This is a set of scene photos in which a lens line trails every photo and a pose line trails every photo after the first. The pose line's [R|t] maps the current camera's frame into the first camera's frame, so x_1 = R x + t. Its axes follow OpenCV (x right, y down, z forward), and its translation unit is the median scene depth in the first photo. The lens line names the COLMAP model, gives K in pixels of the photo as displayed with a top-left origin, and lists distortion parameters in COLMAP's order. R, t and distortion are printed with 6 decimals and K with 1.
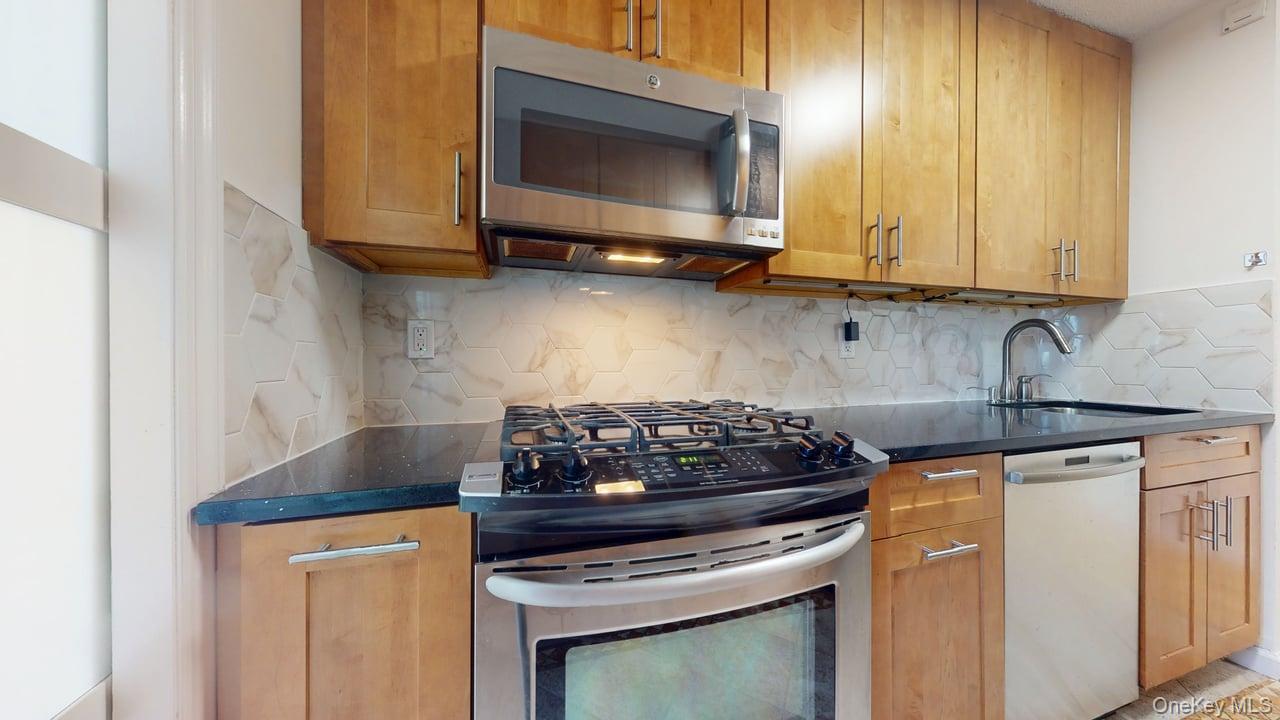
lens RADIAL K [[407.2, 0, 638.3], [0, 407.2, 361.0], [0, 0, 1]] dist [0.000899, 0.000041]
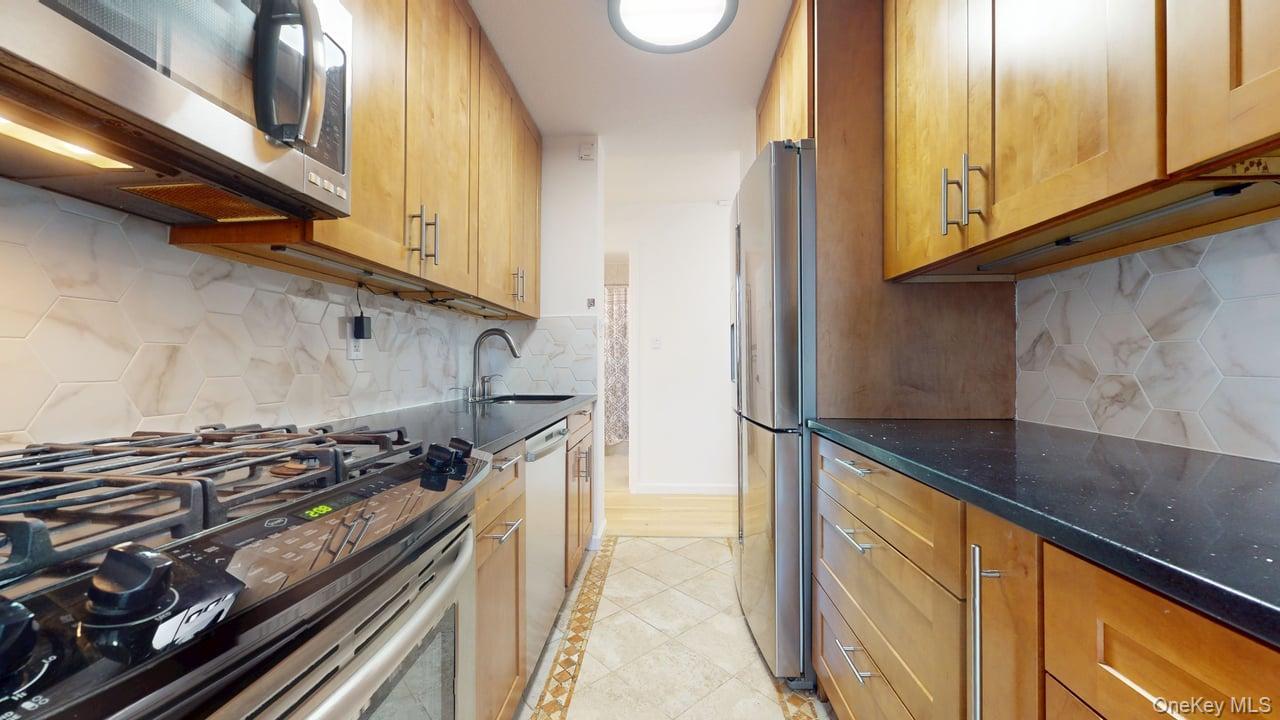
lens RADIAL K [[470.6, 0, 640.0], [0, 470.6, 360.0], [0, 0, 1]] dist [0.002804, -0.000021]
pose [[0.350330, 0.007555, 0.936596, -0.191687], [0.002806, 0.999955, -0.009116, 0.004440], [-0.936622, 0.005822, 0.350293, 0.123376]]
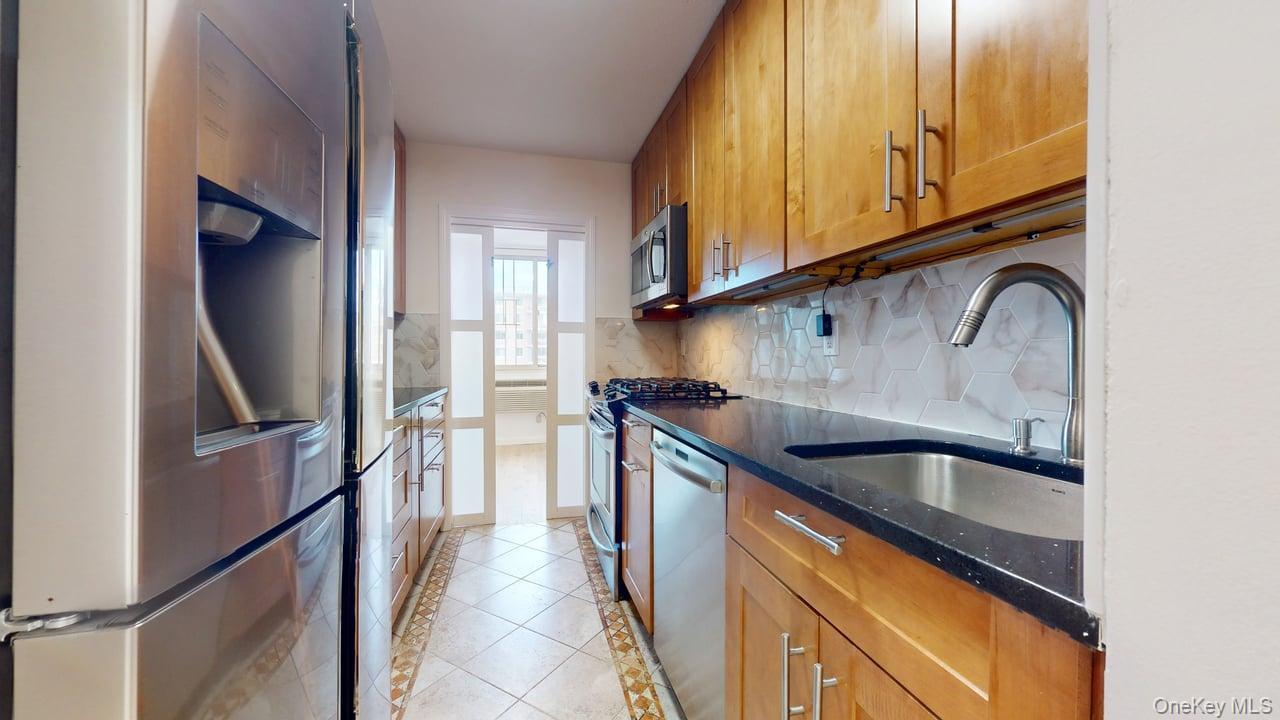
lens RADIAL K [[456.3, 0, 646.8], [0, 456.3, 368.5], [0, 0, 1]] dist [0.049582, -0.000022]
pose [[-0.030875, 0.030597, -0.999055, 1.565567], [-0.000795, 0.999530, 0.030636, -0.009408], [0.999523, 0.001740, -0.030836, 0.660806]]
